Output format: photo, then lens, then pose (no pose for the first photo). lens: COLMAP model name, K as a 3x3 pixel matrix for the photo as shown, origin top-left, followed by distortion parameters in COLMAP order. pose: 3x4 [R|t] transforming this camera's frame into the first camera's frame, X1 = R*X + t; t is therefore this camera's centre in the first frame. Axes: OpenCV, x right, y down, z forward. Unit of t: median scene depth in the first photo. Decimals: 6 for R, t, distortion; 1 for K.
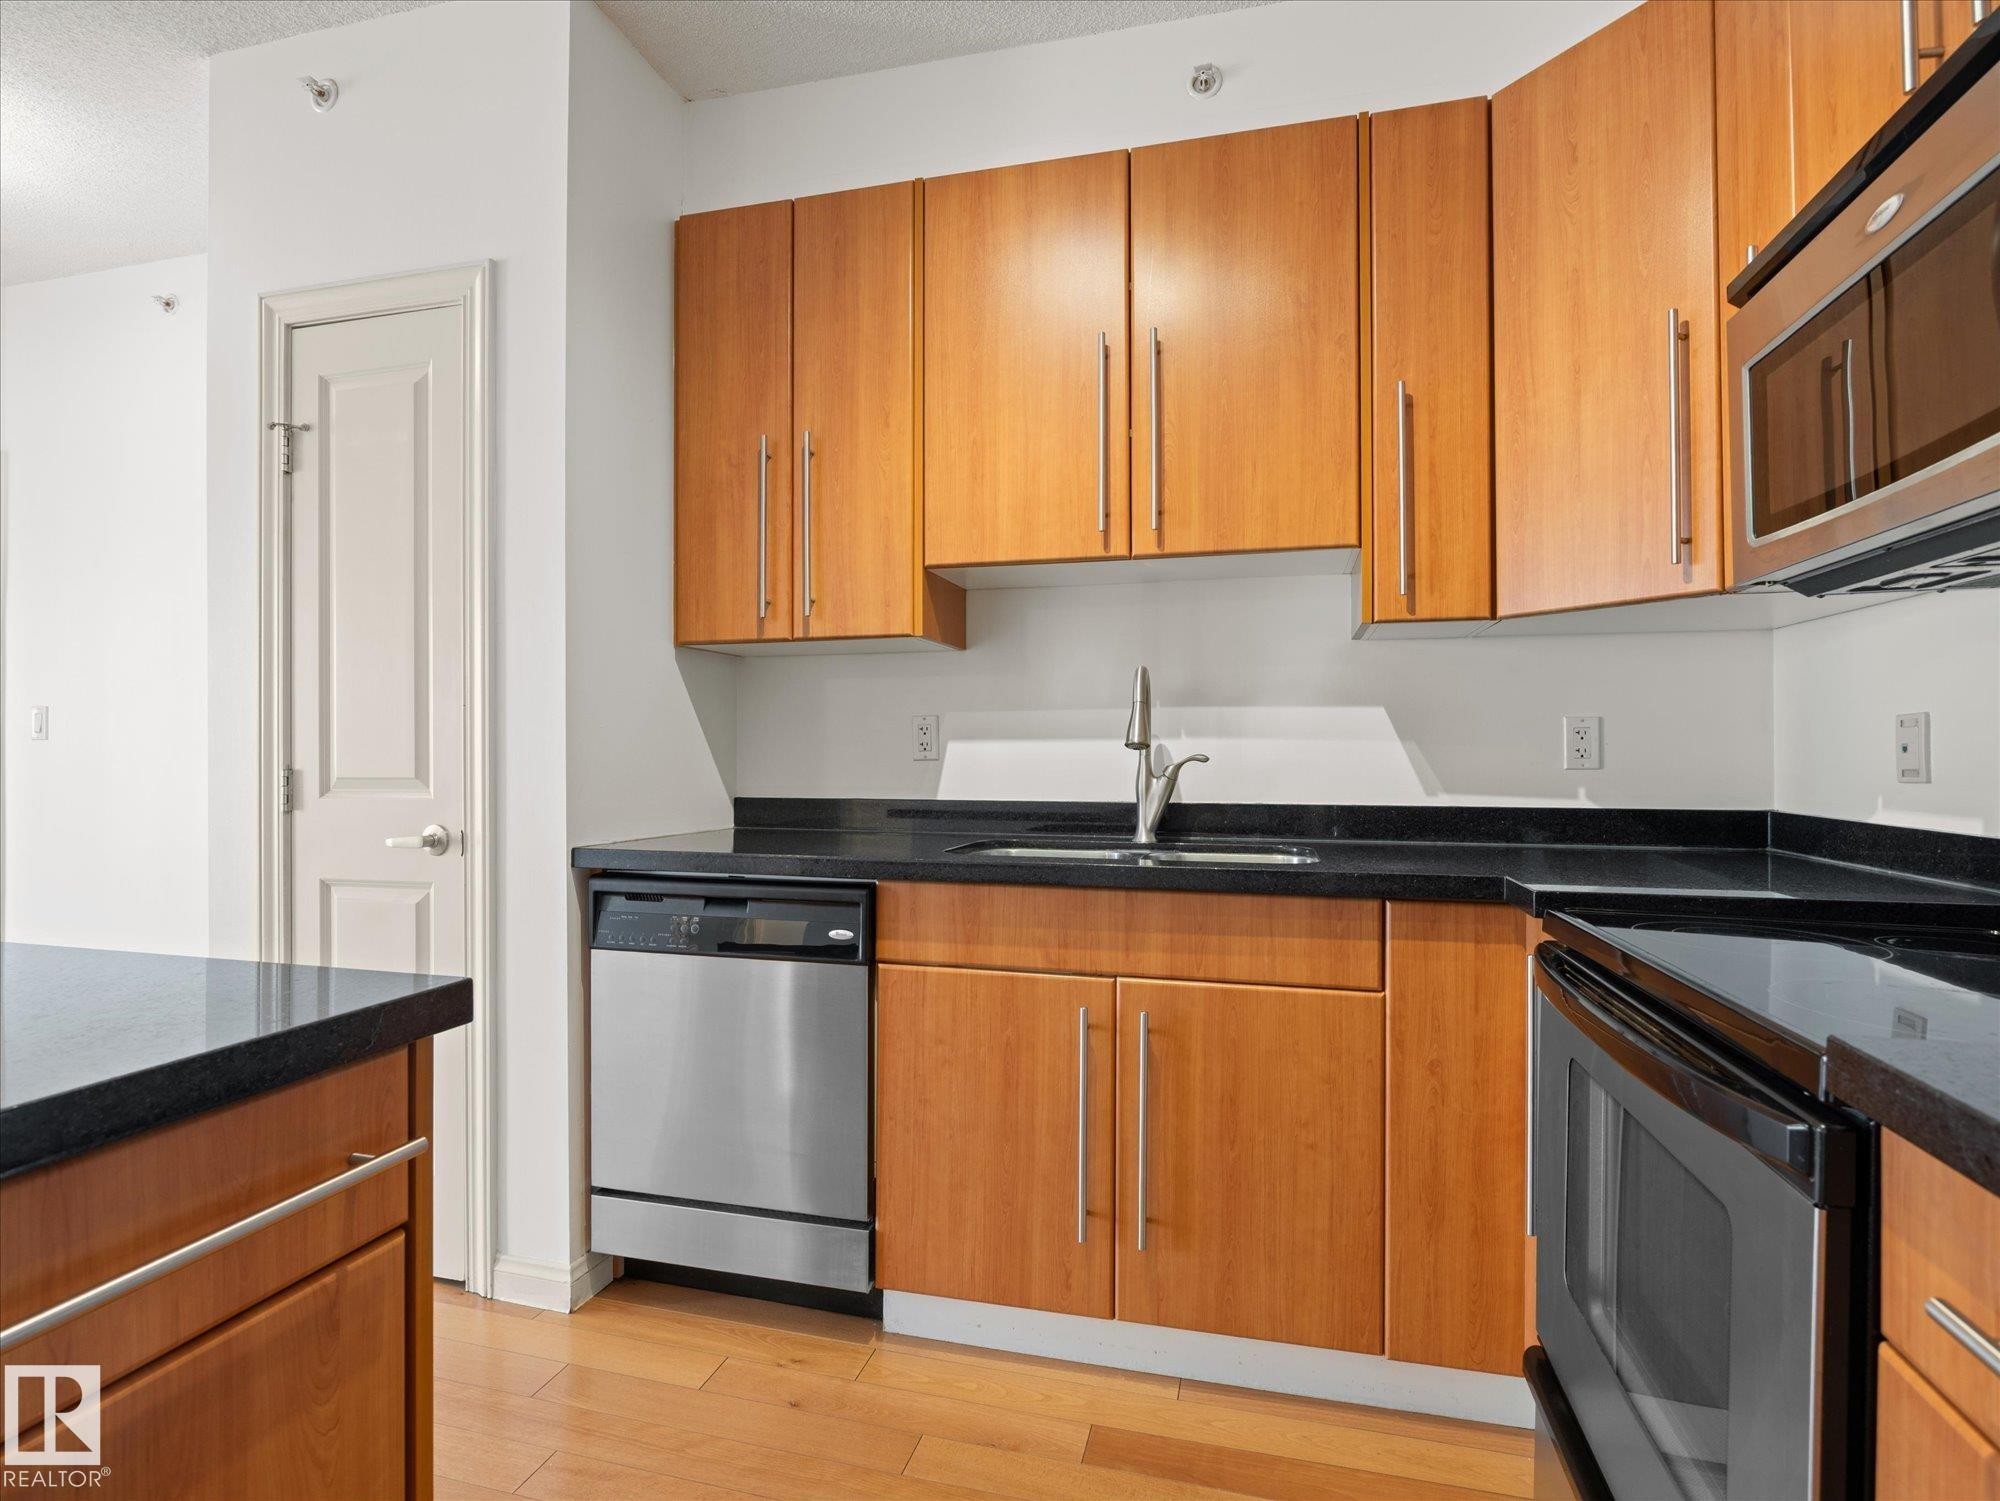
lens RADIAL K [[1024.3, 0, 999.4], [0, 1024.3, 741.6], [0, 0, 1]] dist [-0.008954, -0.000294]
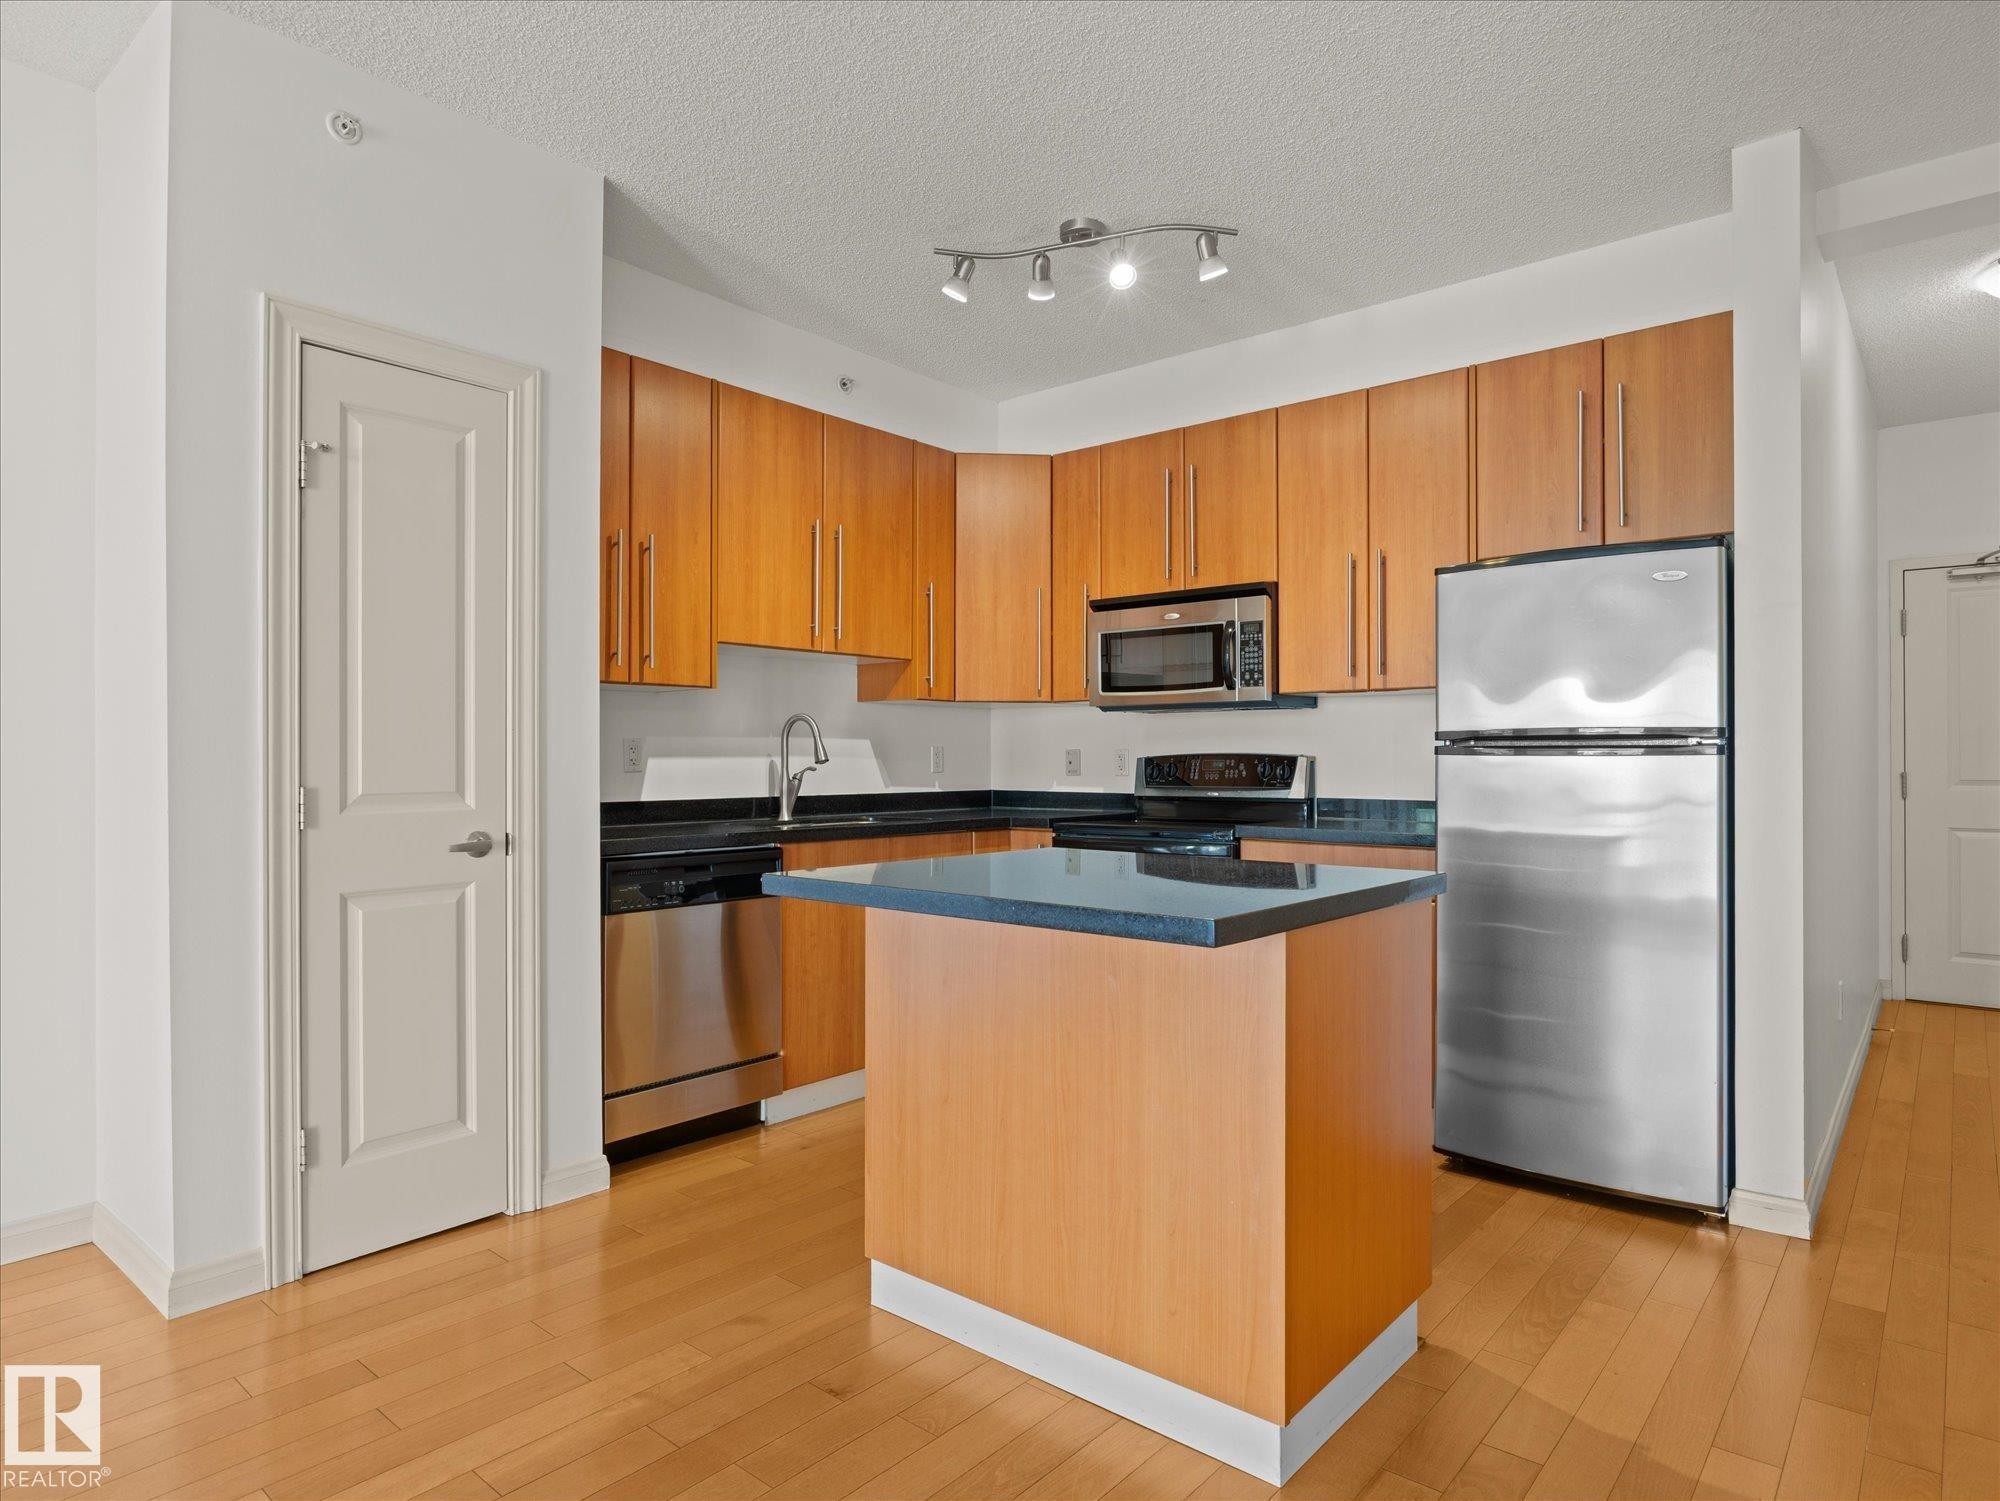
lens RADIAL K [[1127.6, 0, 990.5], [0, 1127.6, 758.0], [0, 0, 1]] dist [-0.009575, -0.000033]
pose [[0.435559, 0.000310, 0.900160, -1.413482], [-0.007529, 0.999966, 0.003299, -0.010195], [-0.900129, -0.008214, 0.435547, -0.079696]]
